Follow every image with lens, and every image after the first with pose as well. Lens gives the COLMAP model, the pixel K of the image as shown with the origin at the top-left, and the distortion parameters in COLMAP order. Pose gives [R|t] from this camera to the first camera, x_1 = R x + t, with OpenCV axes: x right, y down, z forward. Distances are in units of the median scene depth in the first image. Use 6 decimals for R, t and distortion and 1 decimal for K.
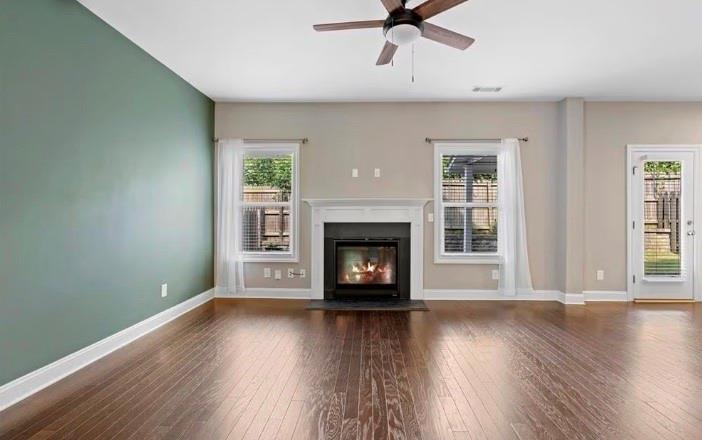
lens RADIAL K [[320.7, 0, 349.8], [0, 320.7, 217.9], [0, 0, 1]] dist [0.000713, -0.000059]
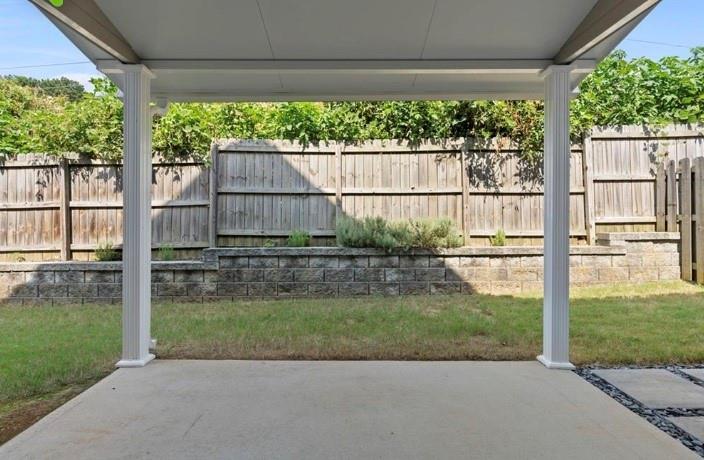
lens RADIAL K [[354.9, 0, 350.3], [0, 354.9, 222.6], [0, 0, 1]] dist [-0.002989, 0.001023]
pose [[0.998673, -0.005982, 0.051145, 0.444215], [0.005767, 0.999974, 0.004349, 0.012603], [-0.051169, -0.004048, 0.998682, 0.460813]]
